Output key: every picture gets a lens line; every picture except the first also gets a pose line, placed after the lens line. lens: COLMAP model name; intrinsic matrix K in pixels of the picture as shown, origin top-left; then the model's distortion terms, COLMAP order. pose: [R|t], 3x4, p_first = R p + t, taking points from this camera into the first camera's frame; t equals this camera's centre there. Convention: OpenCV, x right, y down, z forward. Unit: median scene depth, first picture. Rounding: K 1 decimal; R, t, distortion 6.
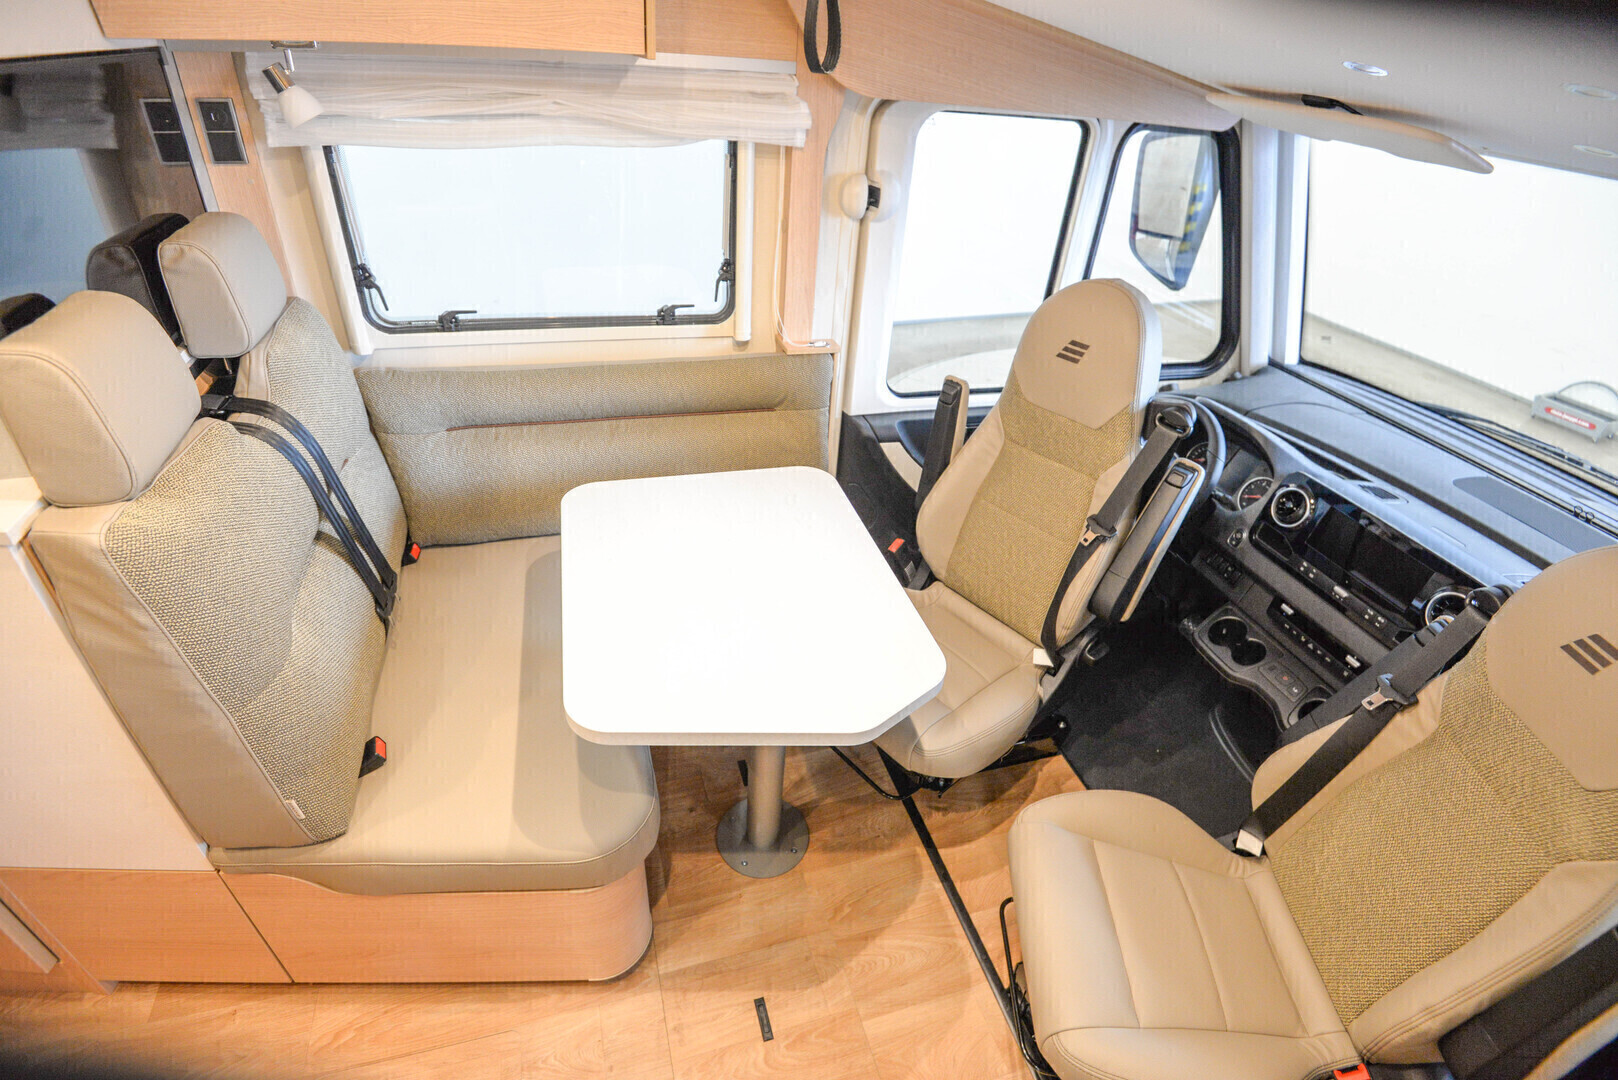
lens RADIAL K [[745.9, 0, 809.0], [0, 745.9, 540.0], [0, 0, 1]] dist [-0.021145, -0.015976]
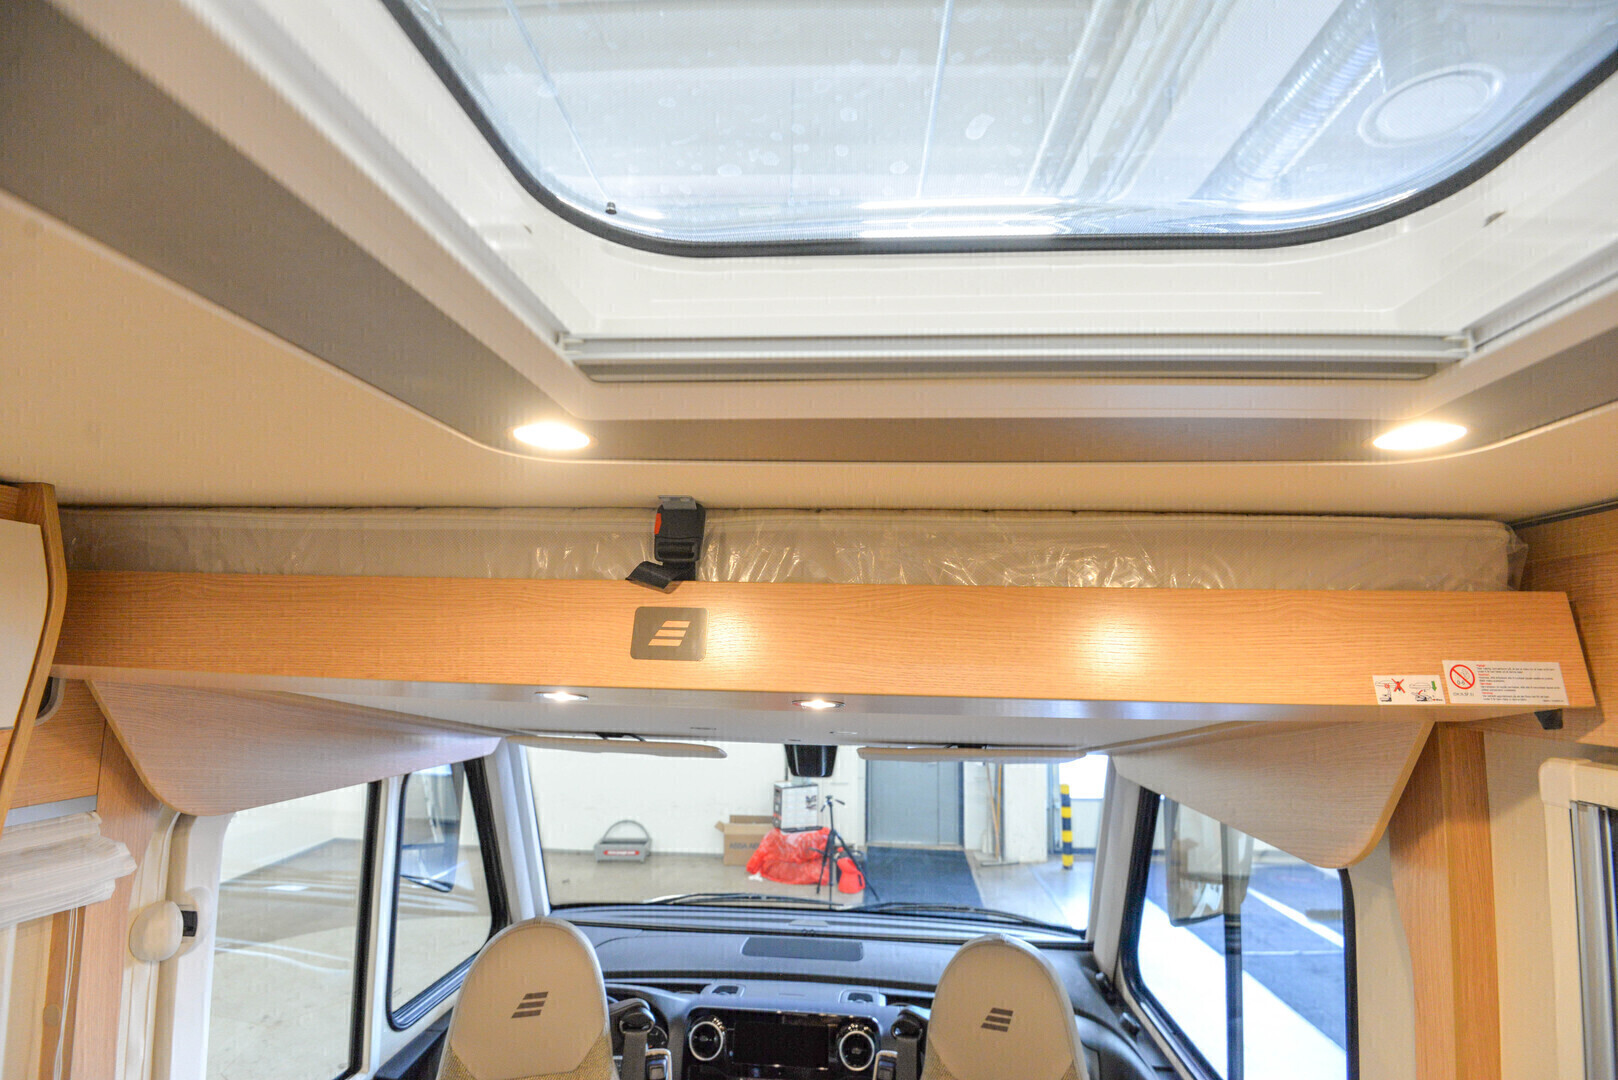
lens RADIAL K [[745.9, 0, 809.0], [0, 745.9, 540.0], [0, 0, 1]] dist [-0.021145, -0.015976]
pose [[0.381563, 0.075020, 0.921293, -0.387343], [0.522663, 0.804556, -0.281980, -0.253928], [-0.762387, 0.589119, 0.267779, 0.101365]]
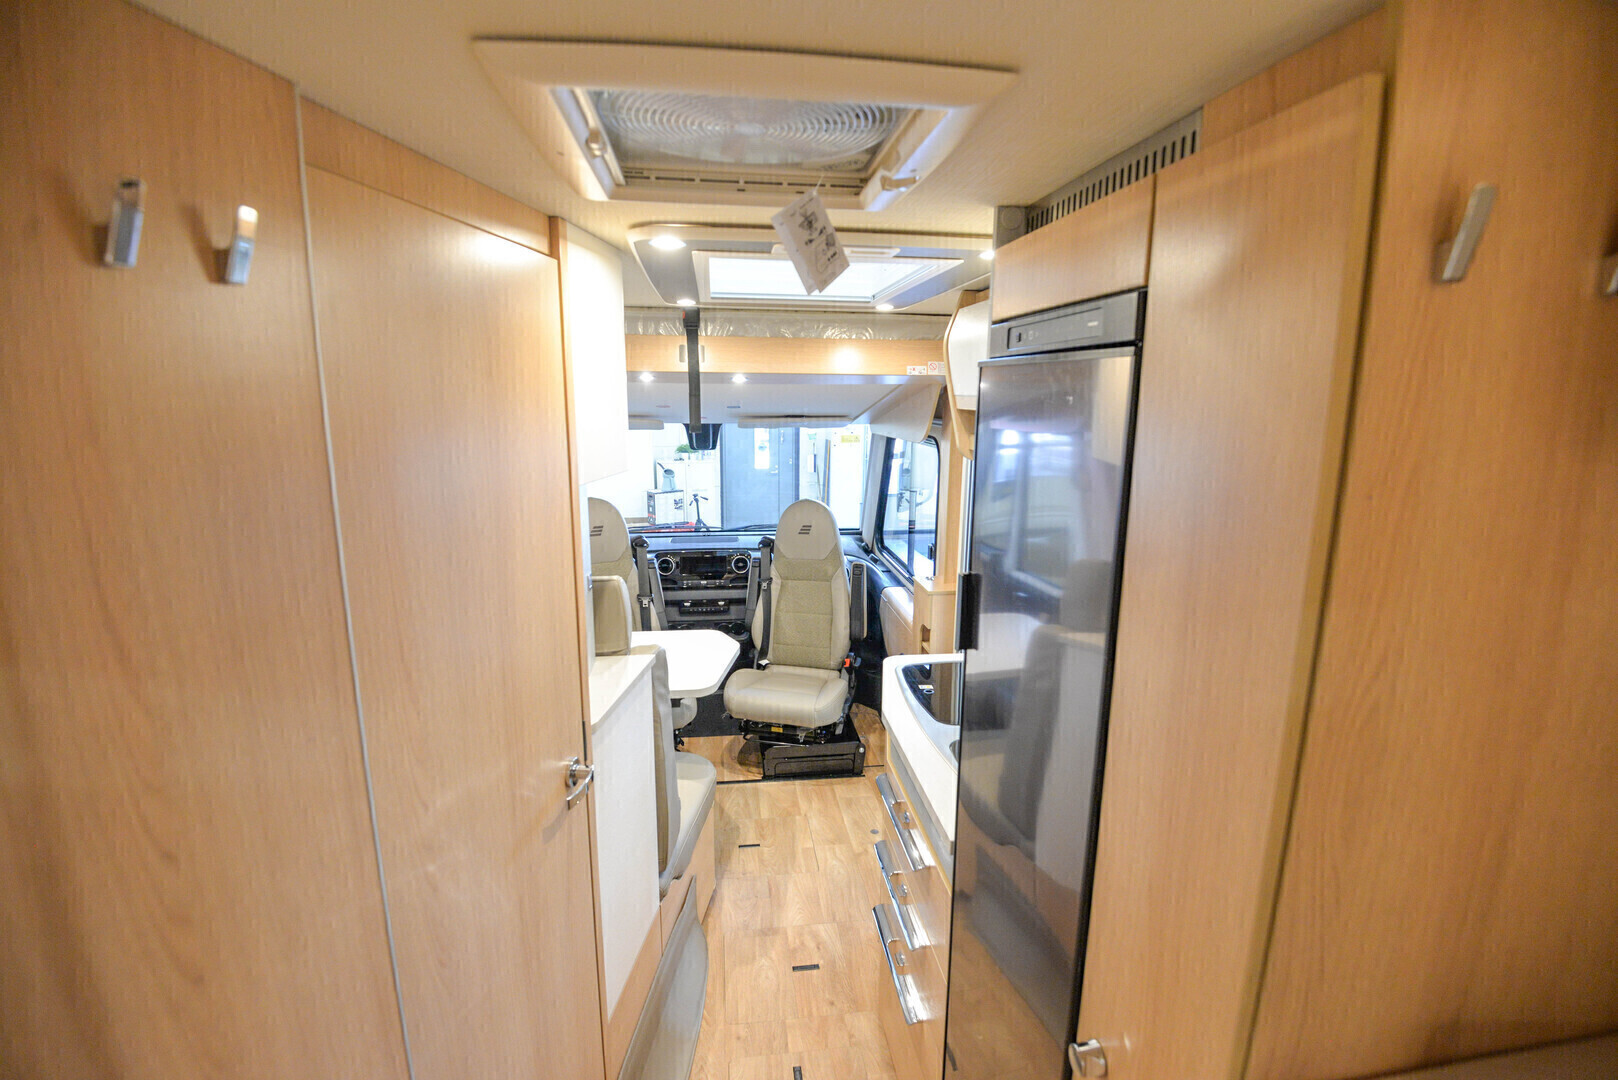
lens RADIAL K [[745.9, 0, 809.0], [0, 745.9, 540.0], [0, 0, 1]] dist [-0.021145, -0.015976]
pose [[0.181397, -0.260369, 0.948316, -1.404705], [0.554579, 0.823433, 0.120000, -0.136953], [-0.812119, 0.504149, 0.293764, -0.094367]]
